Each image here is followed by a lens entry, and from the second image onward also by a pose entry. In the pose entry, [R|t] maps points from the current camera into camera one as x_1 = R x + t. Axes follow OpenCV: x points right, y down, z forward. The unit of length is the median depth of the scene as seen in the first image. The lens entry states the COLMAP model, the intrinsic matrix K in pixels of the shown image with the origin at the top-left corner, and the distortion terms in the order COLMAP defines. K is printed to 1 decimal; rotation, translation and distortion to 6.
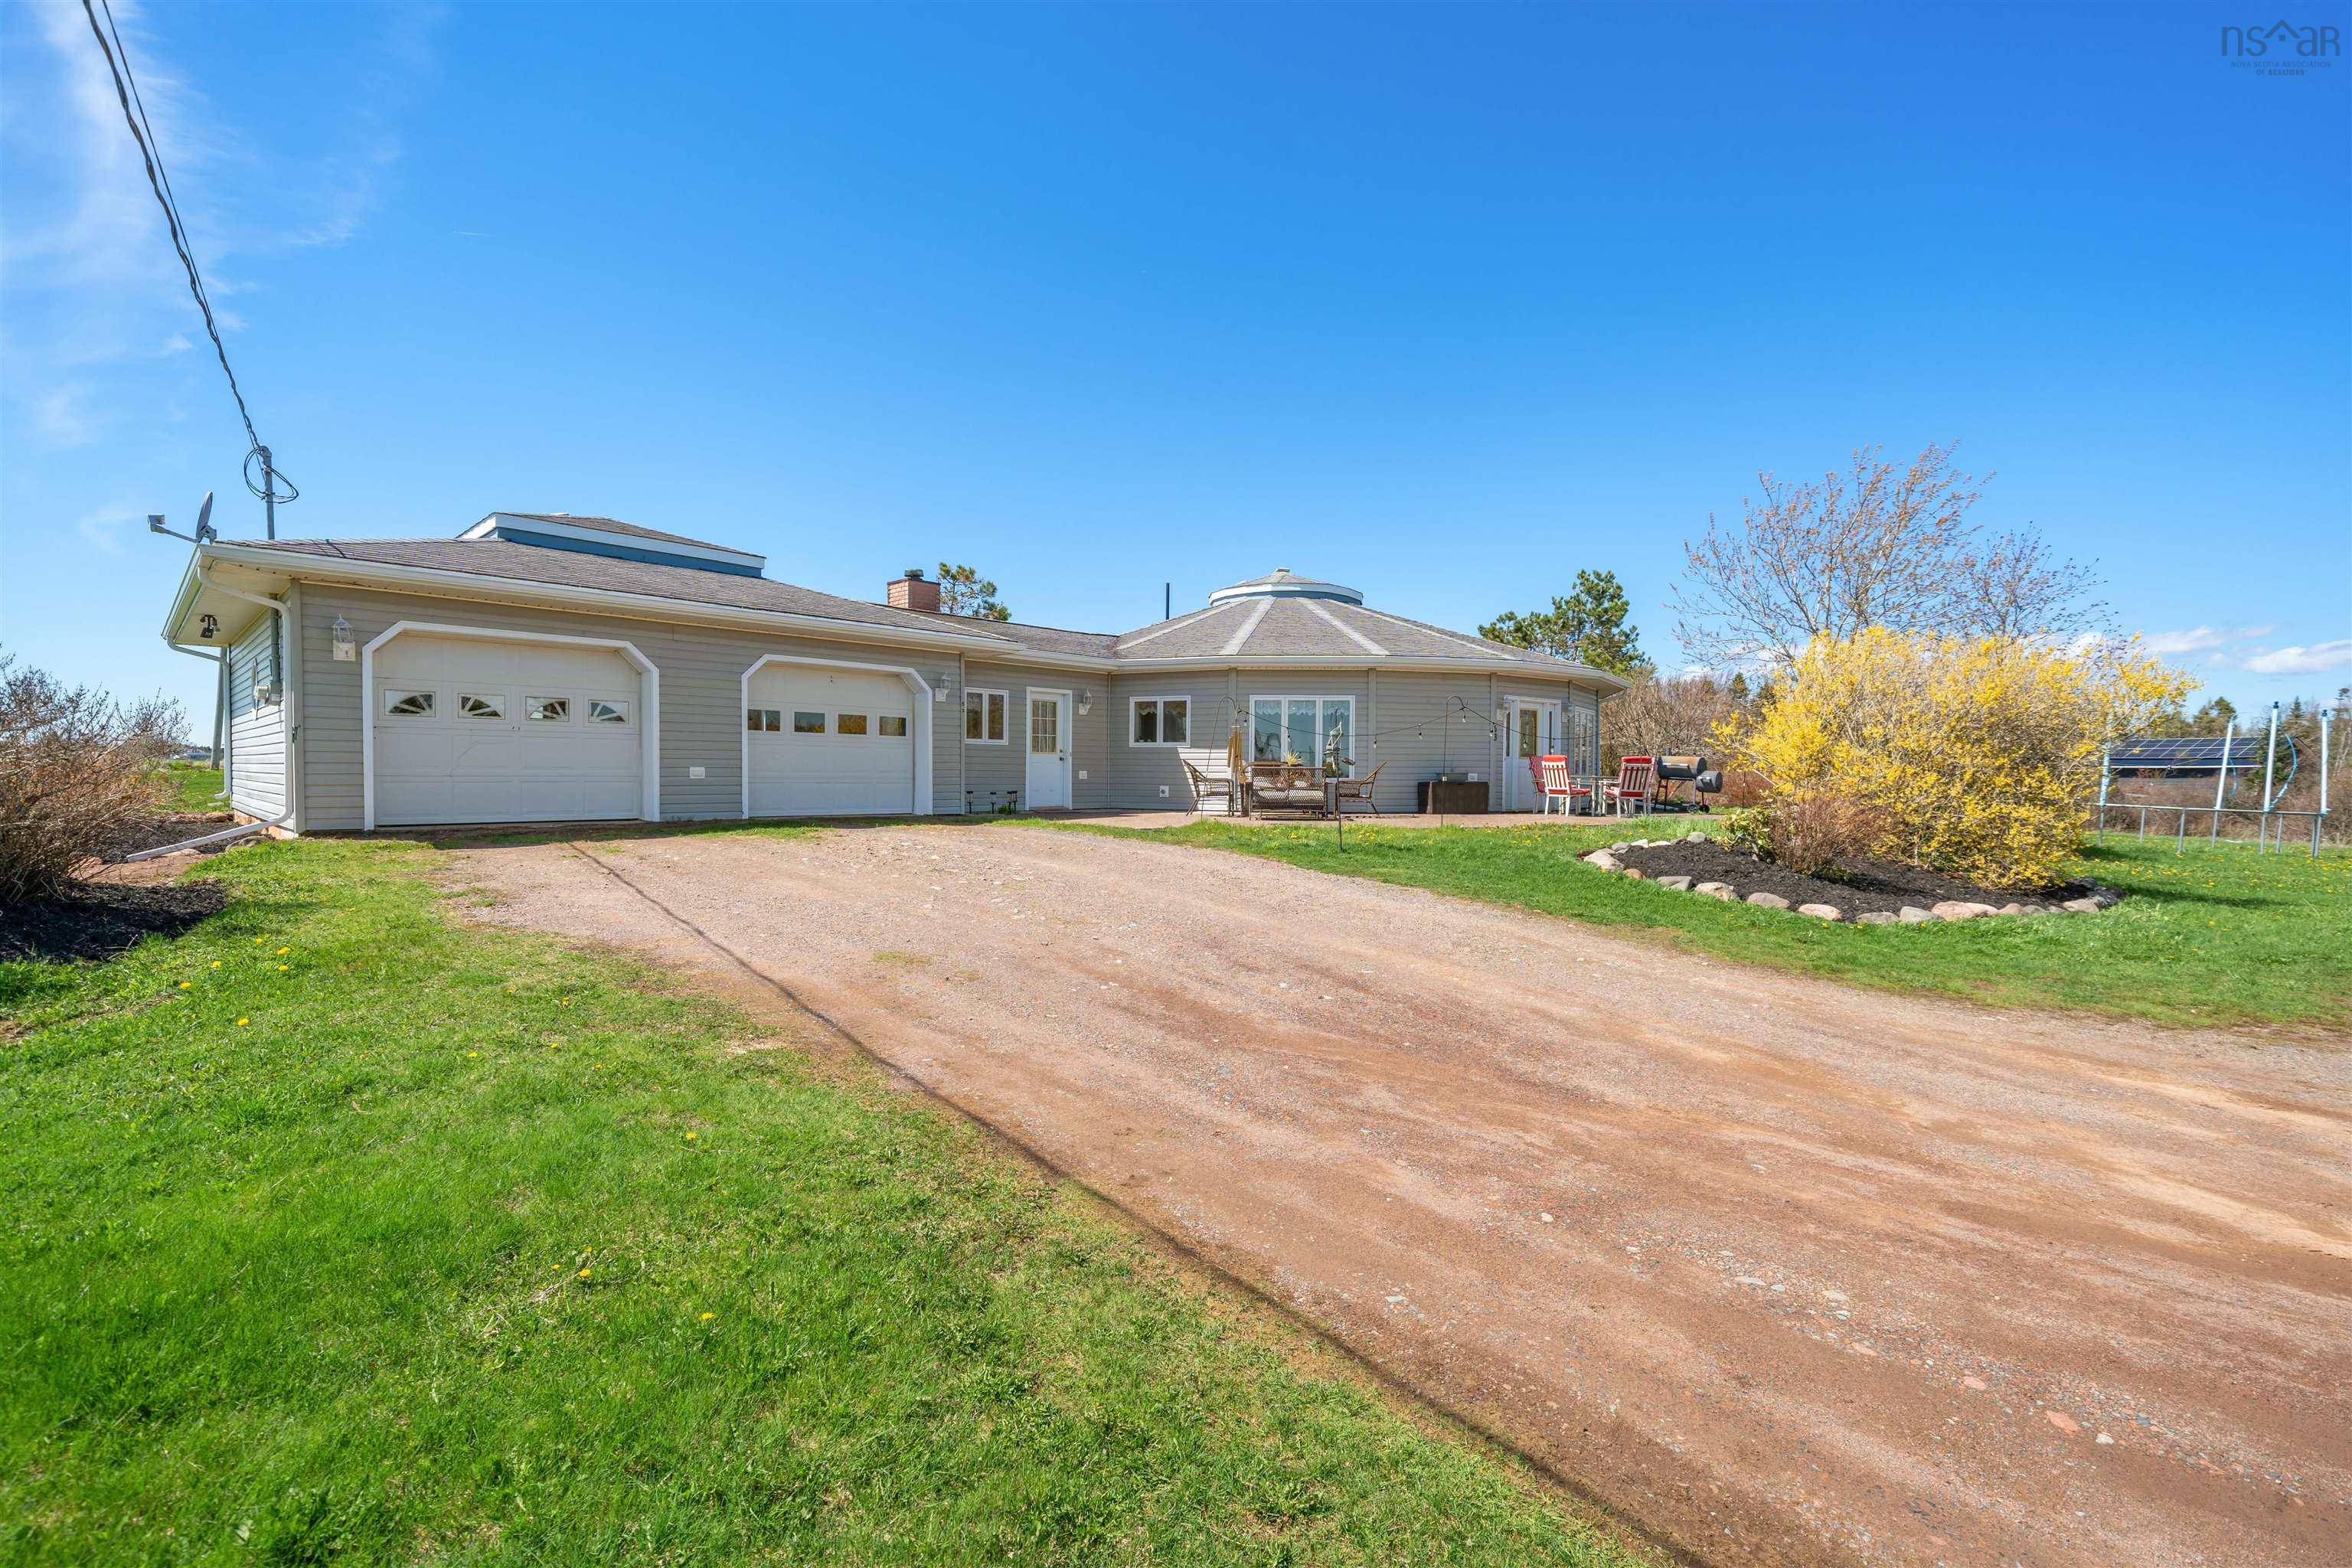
lens RADIAL K [[999.7, 0, 1176.0], [0, 999.7, 784.0], [0, 0, 1]] dist [-0.006934, -0.000258]
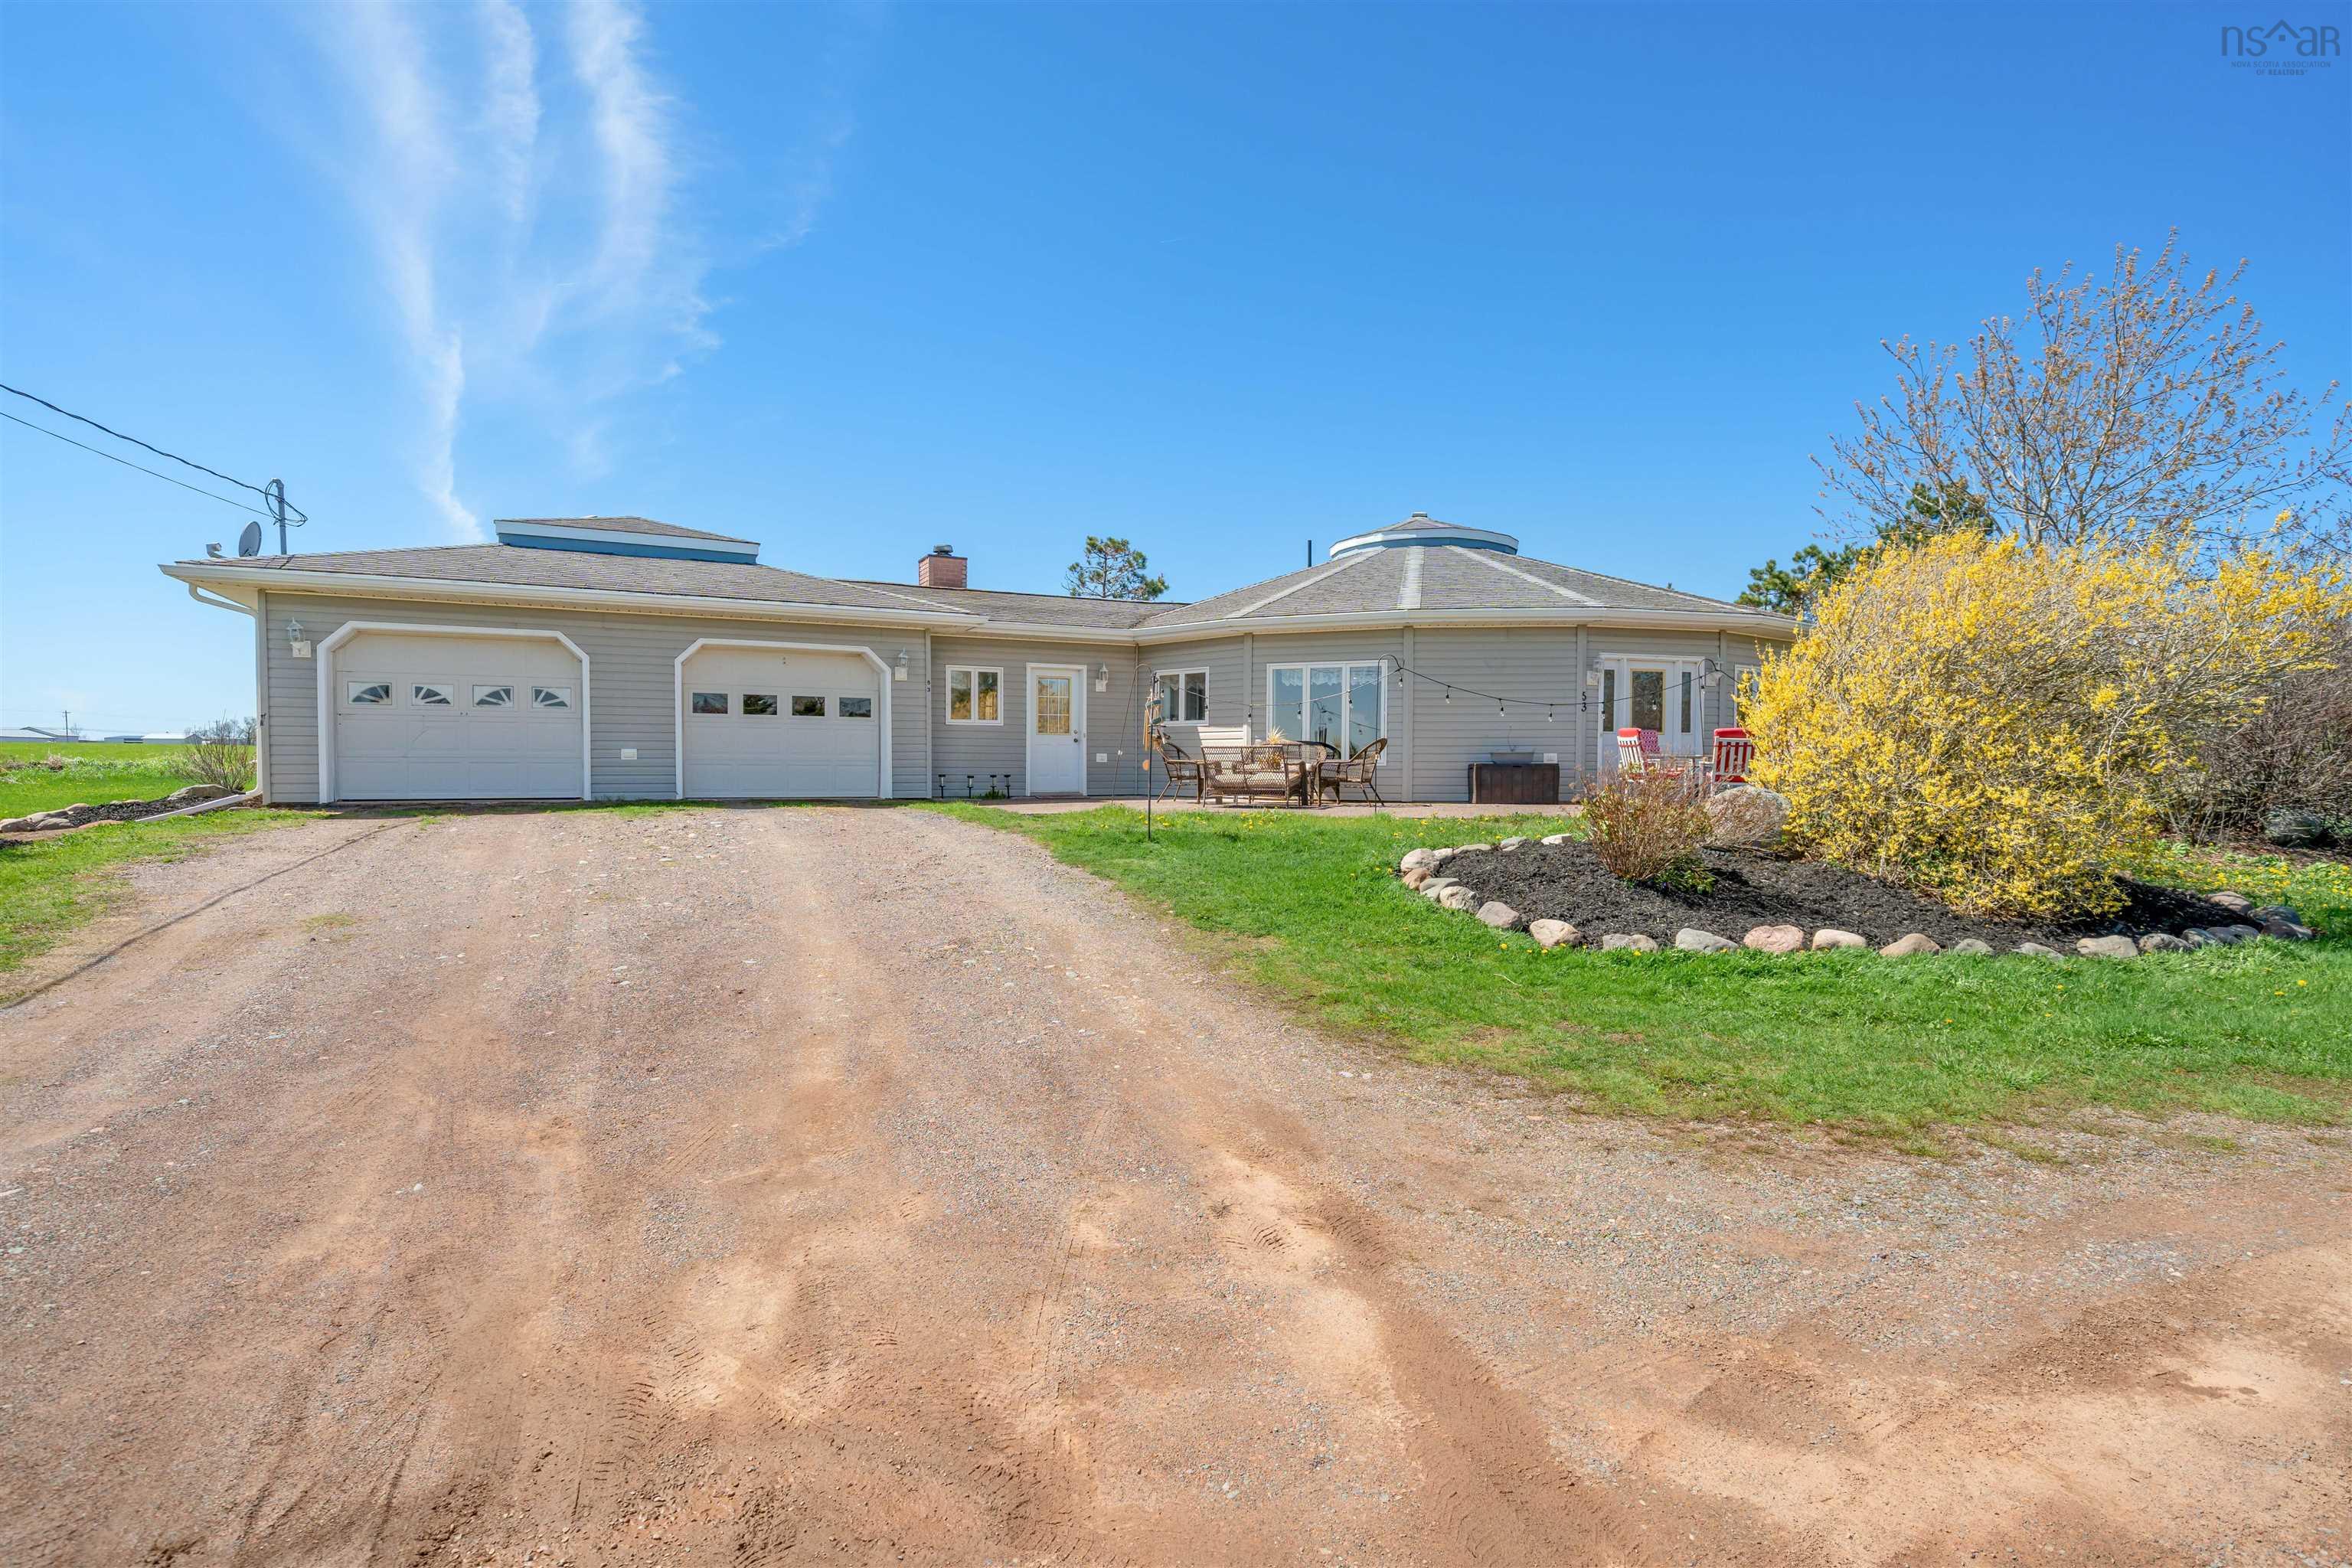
lens RADIAL K [[1110.0, 0, 1176.0], [0, 1110.0, 784.0], [0, 0, 1]] dist [0.002677, 0.000444]
pose [[0.938056, 0.002768, -0.346473, 0.383578], [-0.000903, 0.999984, 0.005545, 0.010668], [0.346483, -0.004888, 0.938044, 0.089217]]
